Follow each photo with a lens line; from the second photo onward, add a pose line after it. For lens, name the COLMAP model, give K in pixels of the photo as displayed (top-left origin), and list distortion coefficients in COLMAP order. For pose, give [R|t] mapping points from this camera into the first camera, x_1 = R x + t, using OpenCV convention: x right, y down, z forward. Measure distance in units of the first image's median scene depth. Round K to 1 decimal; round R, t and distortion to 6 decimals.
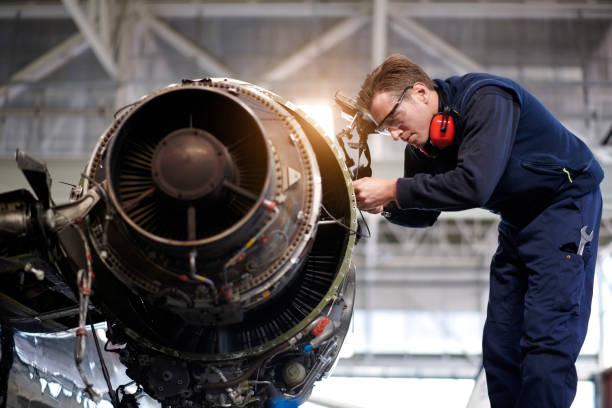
lens RADIAL K [[1016.2, 0, 306.0], [0, 1016.2, 204.0], [0, 0, 1]] dist [-0.187214, 0.023176]
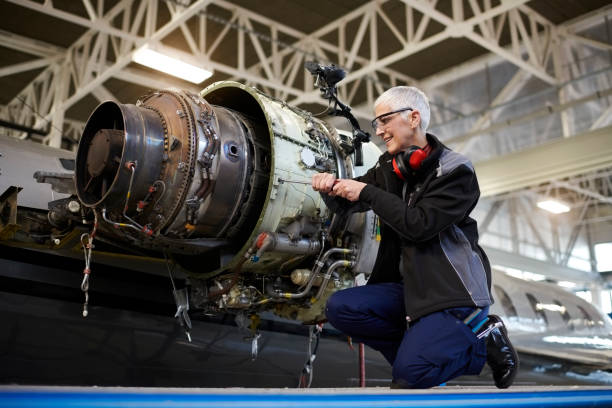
lens RADIAL K [[635.9, 0, 306.0], [0, 635.9, 204.0], [0, 0, 1]] dist [-0.081254, 0.004940]
pose [[0.715101, -0.208382, -0.667239, 0.675421], [0.217936, 0.973418, -0.070434, 0.158528], [0.664180, -0.095048, 0.741506, 0.465002]]
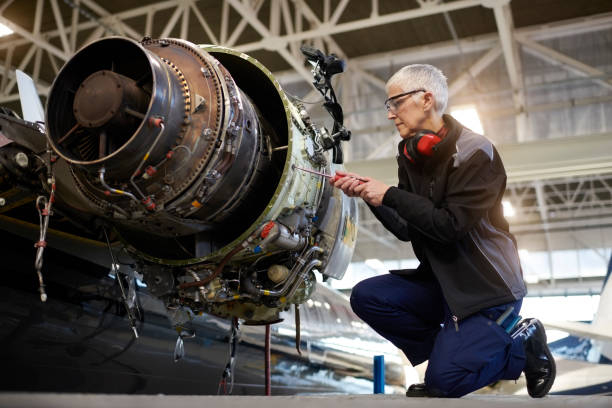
lens RADIAL K [[627.7, 0, 306.0], [0, 627.7, 204.0], [0, 0, 1]] dist [-0.074612, -0.003055]
pose [[0.941547, -0.101787, -0.321138, 0.323184], [0.104217, 0.994508, -0.009663, 0.111526], [0.320357, -0.024369, 0.946983, 0.346772]]
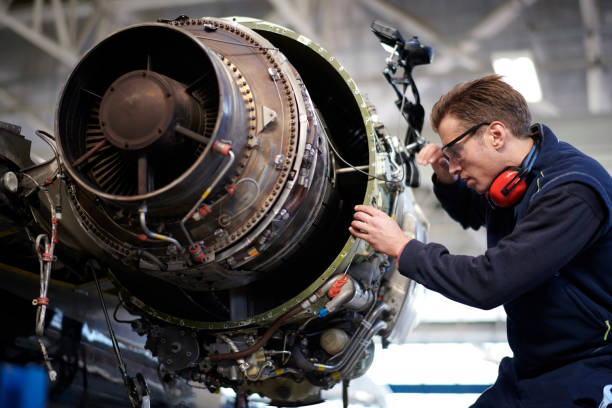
lens RADIAL K [[1016.2, 0, 306.0], [0, 1016.2, 204.0], [0, 0, 1]] dist [-0.187214, 0.023176]
pose [[0.965973, -0.057632, -0.252141, 0.232069], [0.064699, 0.997708, 0.019821, 0.033119], [0.250421, -0.035460, 0.967487, 0.161782]]
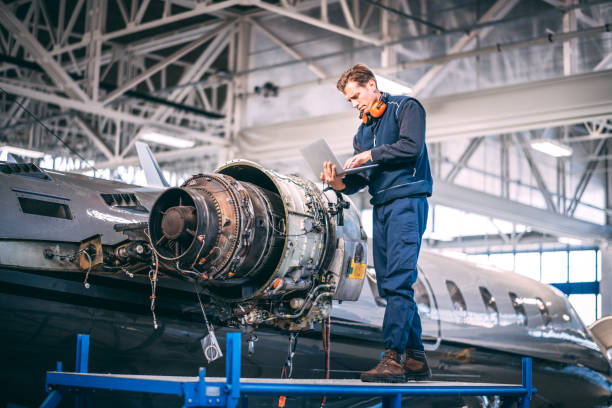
lens RADIAL K [[1016.2, 0, 306.0], [0, 1016.2, 204.0], [0, 0, 1]] dist [-0.187214, 0.023176]
pose [[0.792949, -0.091097, -0.602440, 1.401153], [0.166395, 0.983551, 0.070287, -0.180050], [0.586127, -0.155977, 0.795063, -0.589063]]
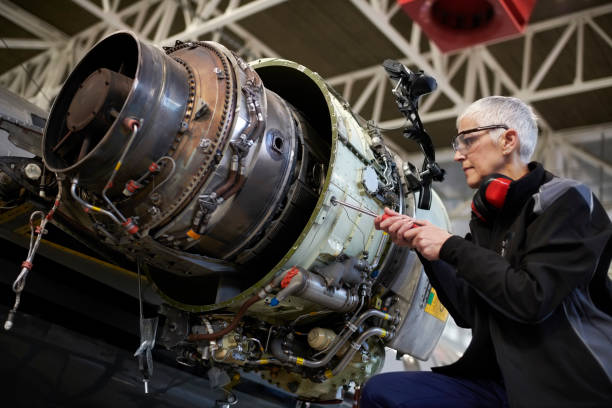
lens RADIAL K [[615.4, 0, 306.0], [0, 615.4, 204.0], [0, 0, 1]] dist [-0.079582, 0.023699]
pose [[0.790622, -0.088334, -0.605899, 0.403267], [-0.000308, 0.989481, -0.144659, 0.147105], [0.612304, 0.114558, 0.782279, 0.616217]]
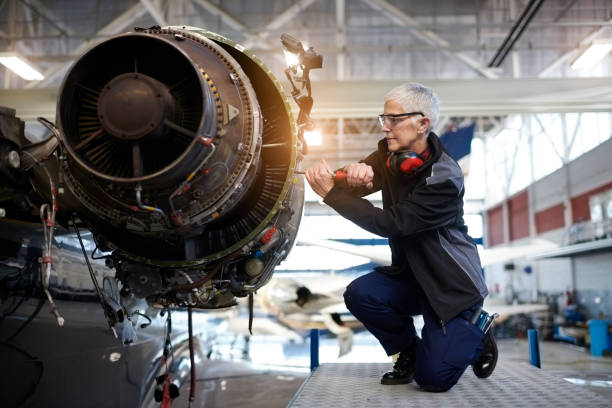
lens RADIAL K [[615.4, 0, 306.0], [0, 615.4, 204.0], [0, 0, 1]] dist [-0.079582, 0.023699]
pose [[0.999545, -0.030152, 0.000957, 0.064291], [0.029637, 0.987409, 0.155388, -0.029806], [-0.005630, -0.155289, 0.987853, 0.311805]]
